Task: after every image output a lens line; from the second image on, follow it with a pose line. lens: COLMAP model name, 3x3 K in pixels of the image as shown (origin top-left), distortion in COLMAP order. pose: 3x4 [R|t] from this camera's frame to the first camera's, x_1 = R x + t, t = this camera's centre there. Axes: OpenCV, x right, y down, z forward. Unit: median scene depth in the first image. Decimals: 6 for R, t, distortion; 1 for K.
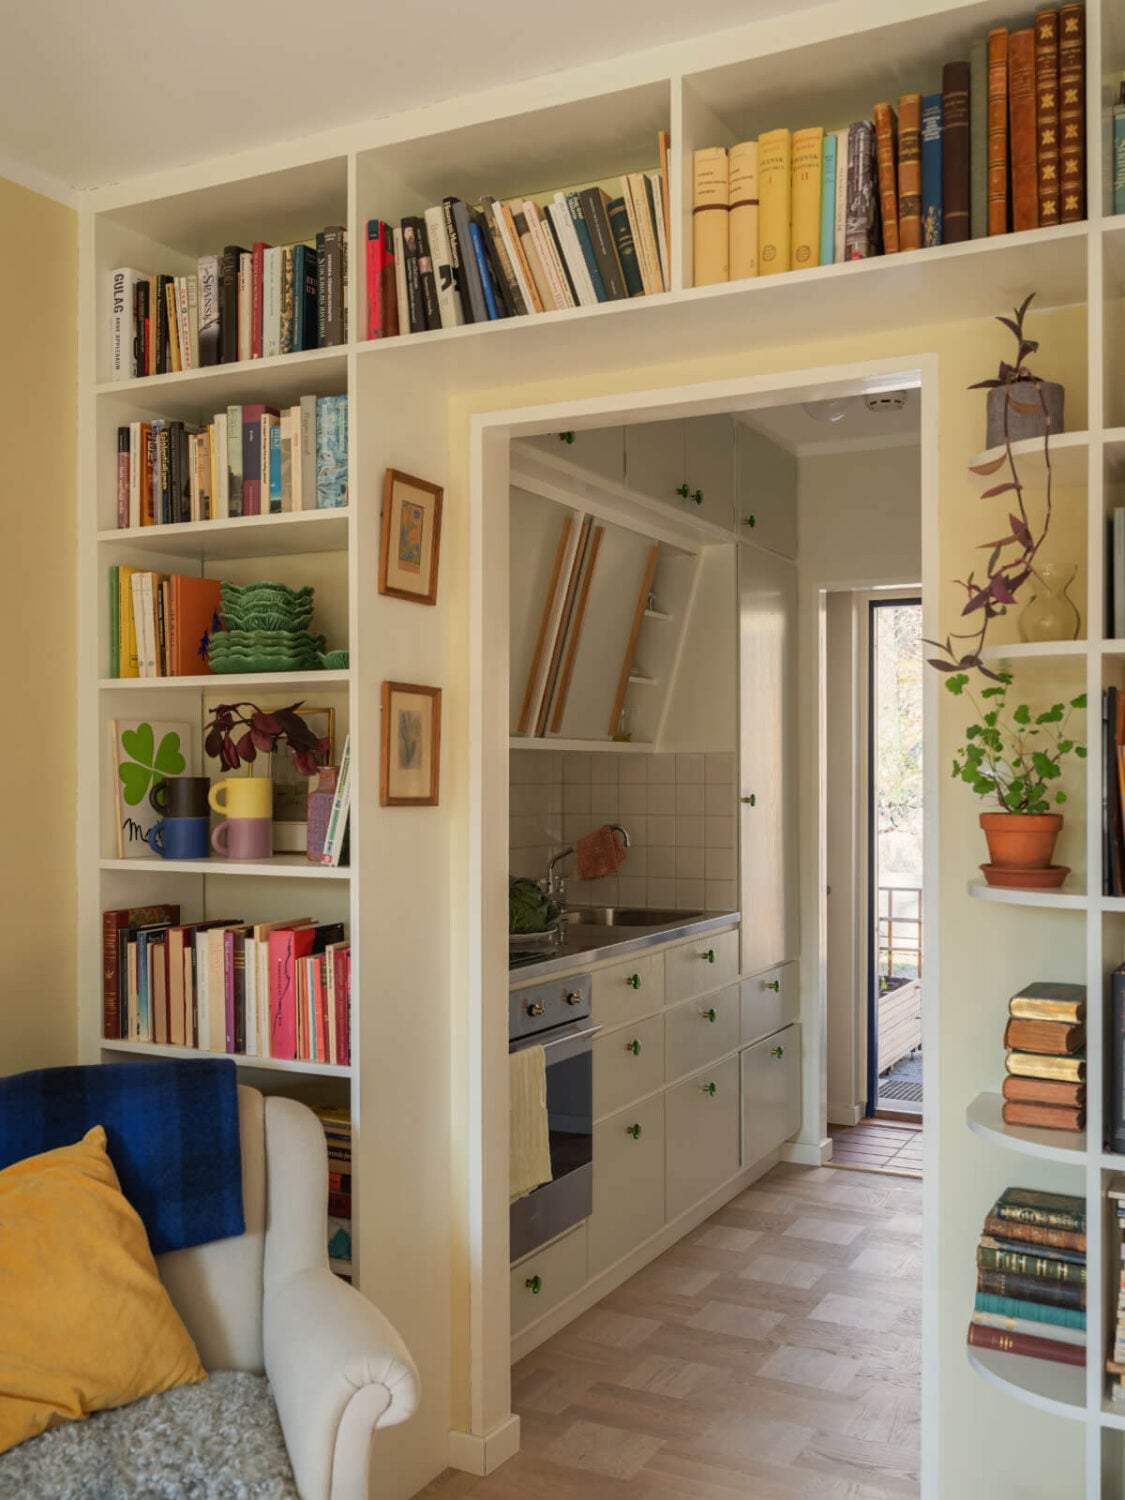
lens RADIAL K [[1382.0, 0, 590.3], [0, 1382.0, 782.9], [0, 0, 1]] dist [-0.003445, 0.000000]
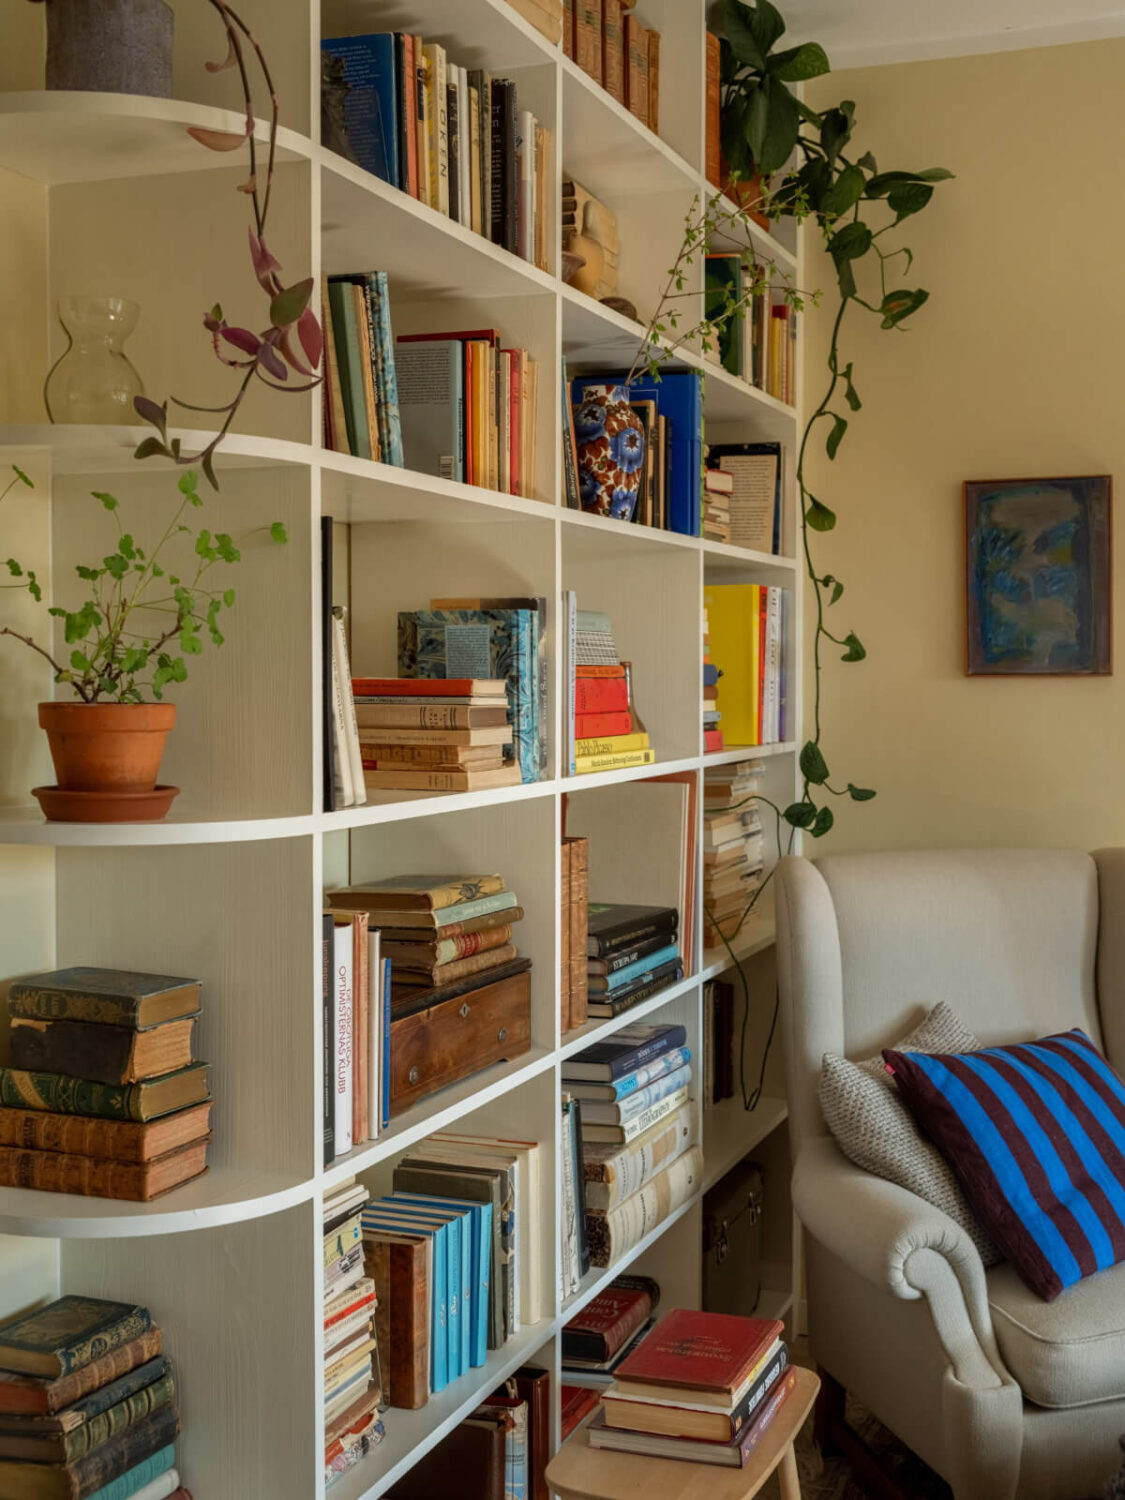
lens RADIAL K [[1757.9, 0, 632.5], [0, 1757.9, 736.1], [0, 0, 1]] dist [0.017667, 0.000000]
pose [[-0.108077, -0.045921, 0.993081, -0.449544], [-0.001094, 0.998937, 0.046073, 0.000714], [-0.994142, 0.003893, -0.108013, 0.778543]]
